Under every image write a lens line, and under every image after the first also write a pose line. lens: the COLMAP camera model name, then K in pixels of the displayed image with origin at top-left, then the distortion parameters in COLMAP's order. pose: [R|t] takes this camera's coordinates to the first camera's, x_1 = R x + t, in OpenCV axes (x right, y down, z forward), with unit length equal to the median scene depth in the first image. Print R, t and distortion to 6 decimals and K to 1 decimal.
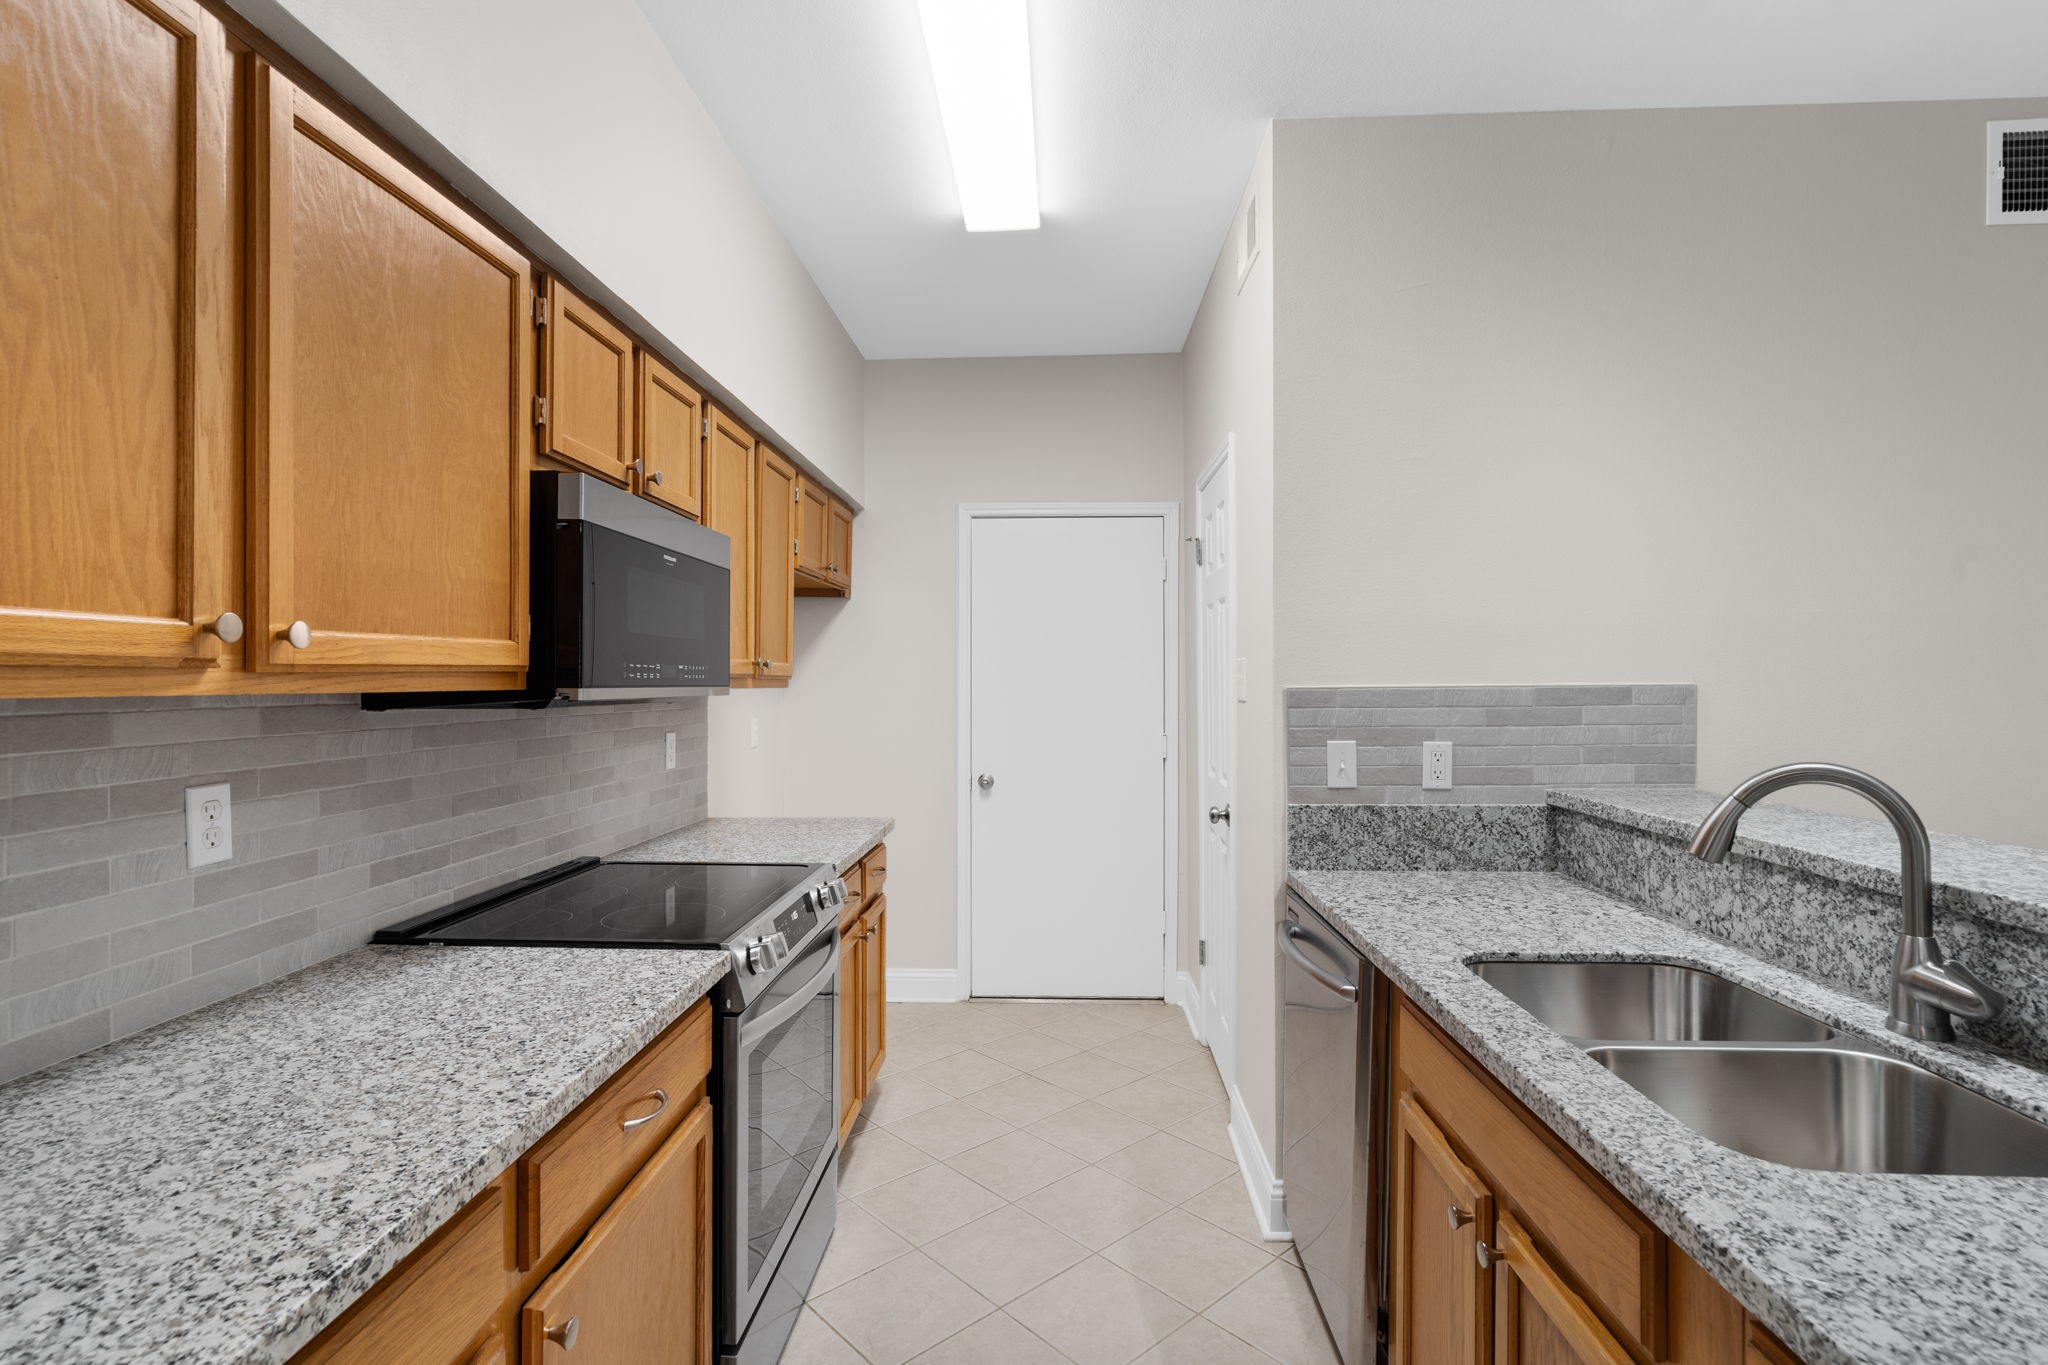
lens RADIAL K [[1012.6, 0, 1021.5], [0, 1012.6, 658.0], [0, 0, 1]] dist [-0.003657, 0.013604]
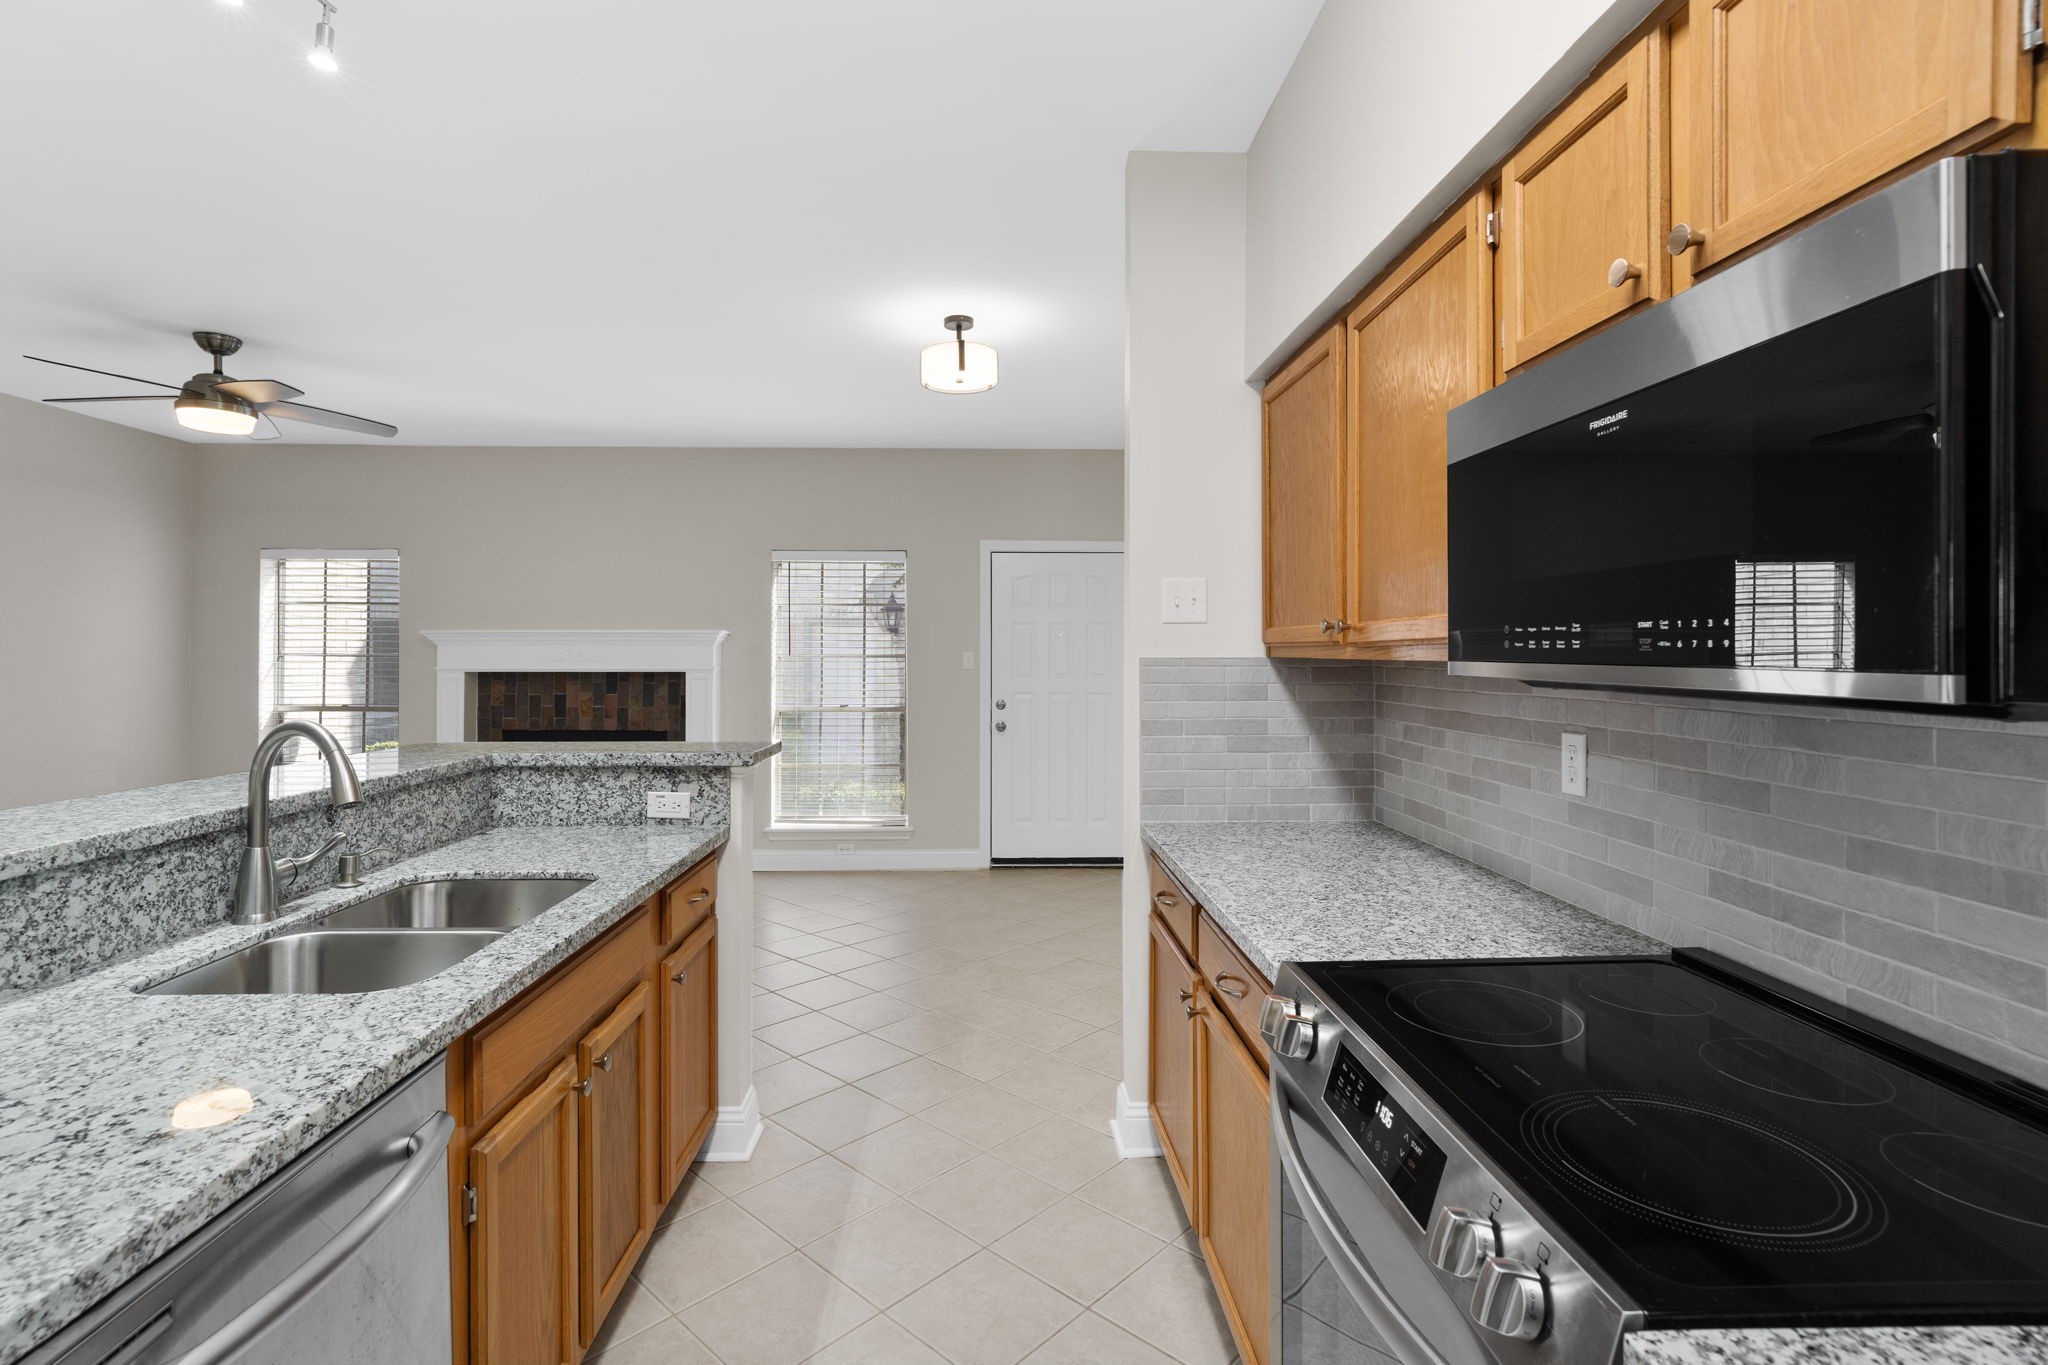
lens RADIAL K [[1012.6, 0, 1021.5], [0, 1012.6, 658.0], [0, 0, 1]] dist [-0.003657, 0.013604]
pose [[-0.996915, 0.002680, -0.078441, -0.005139], [0.003808, 0.999891, -0.014236, 0.039987], [0.078394, -0.014490, -0.996817, 1.923593]]
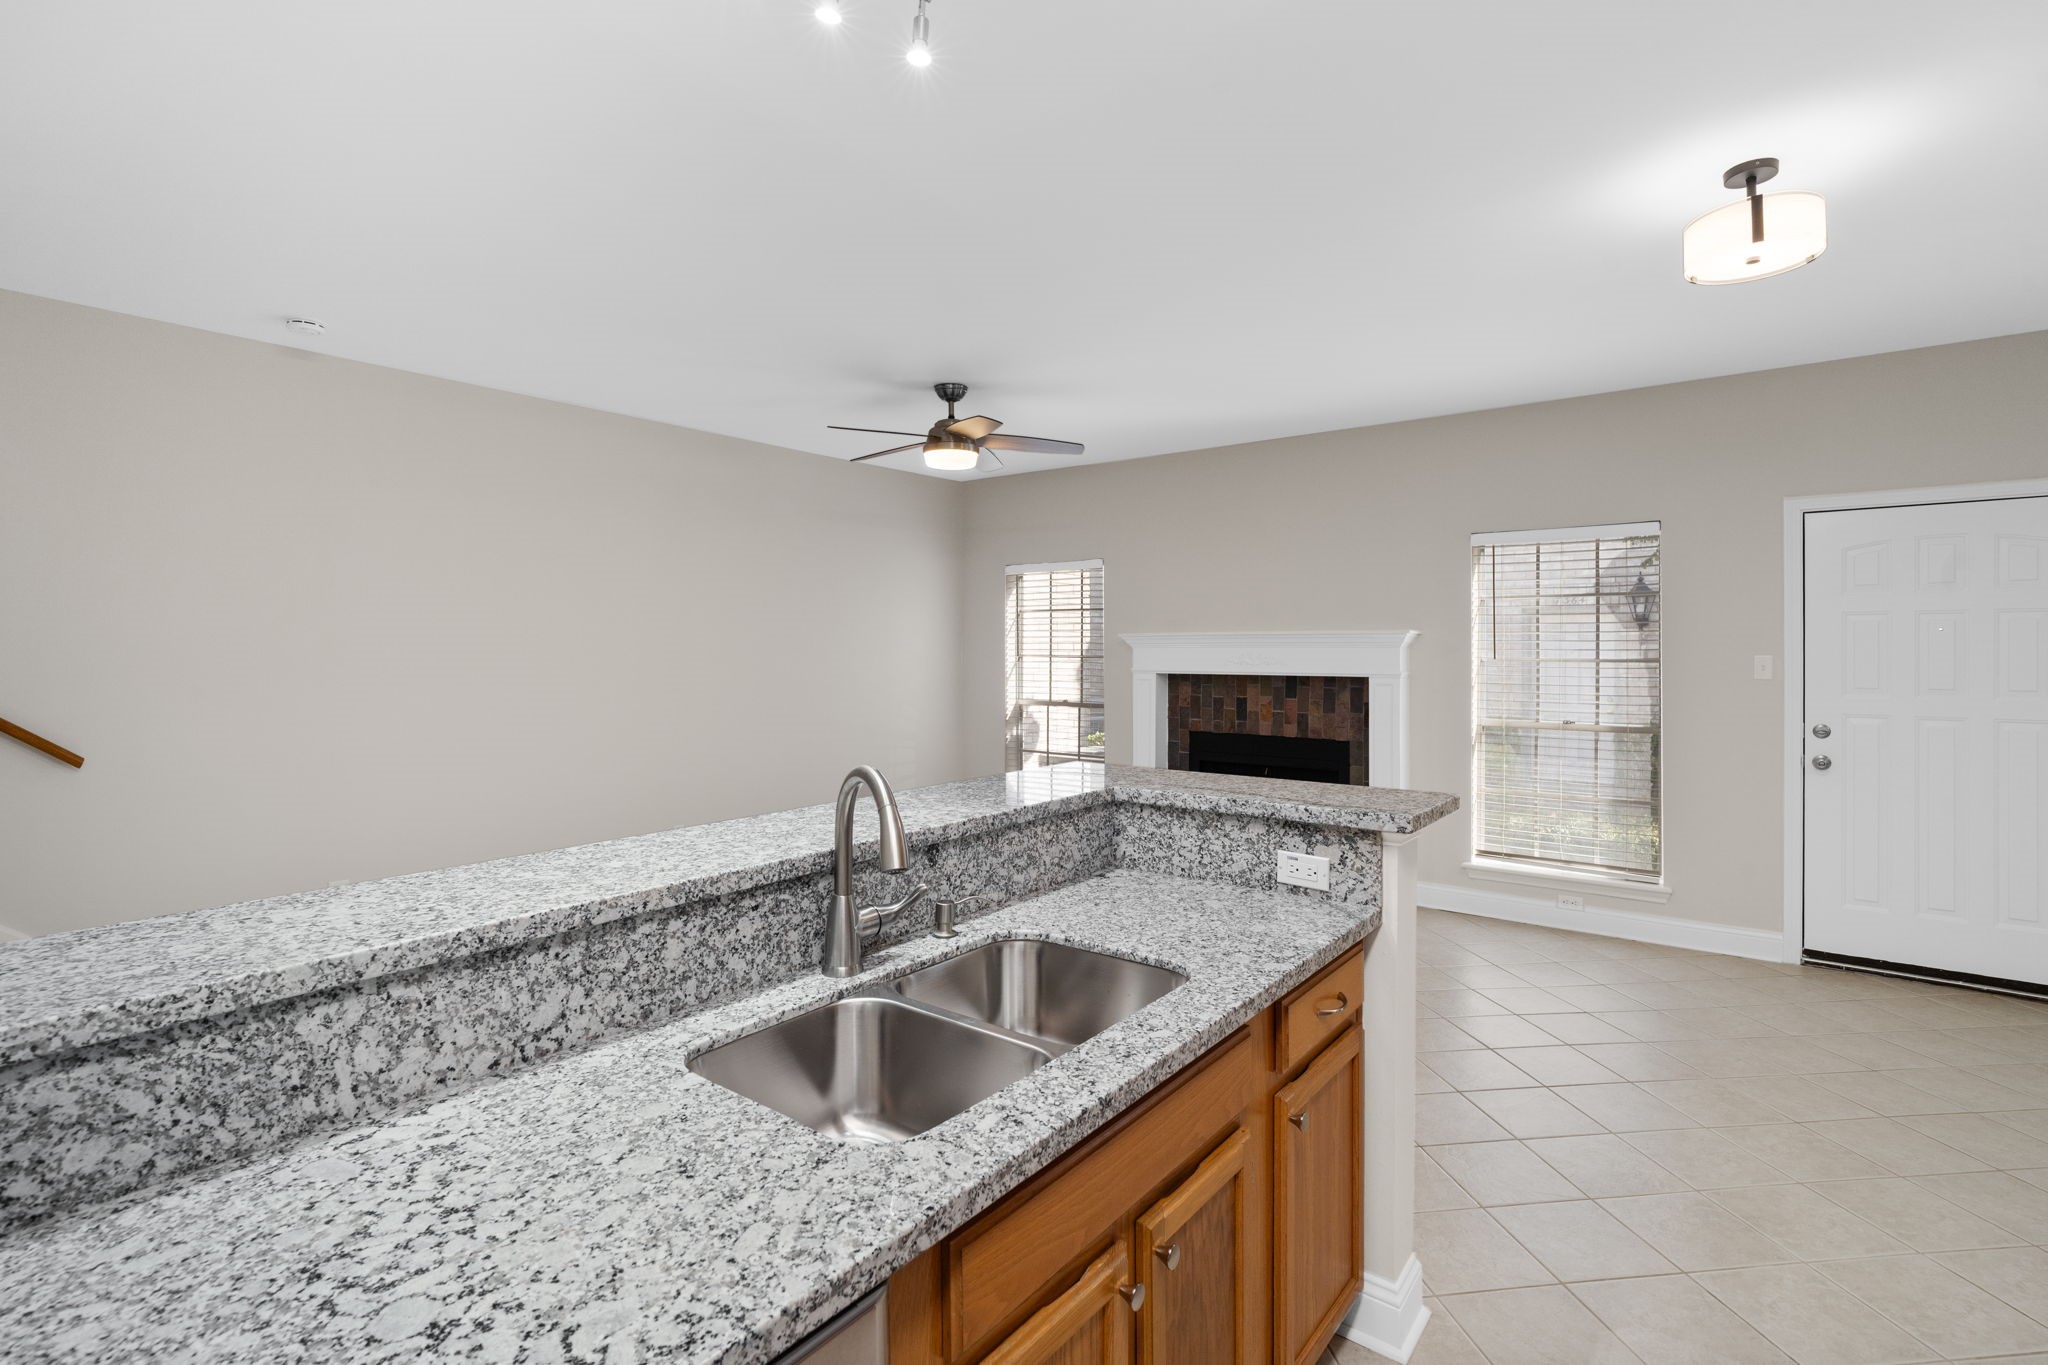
lens RADIAL K [[994.1, 0, 995.6], [0, 994.1, 648.3], [0, 0, 1]] dist [-0.023244, 0.008758]
pose [[-0.808775, 0.004082, 0.588104, 0.008811], [-0.003811, 0.999919, -0.012181, -0.012208], [-0.588105, -0.012093, -0.808694, 1.508393]]
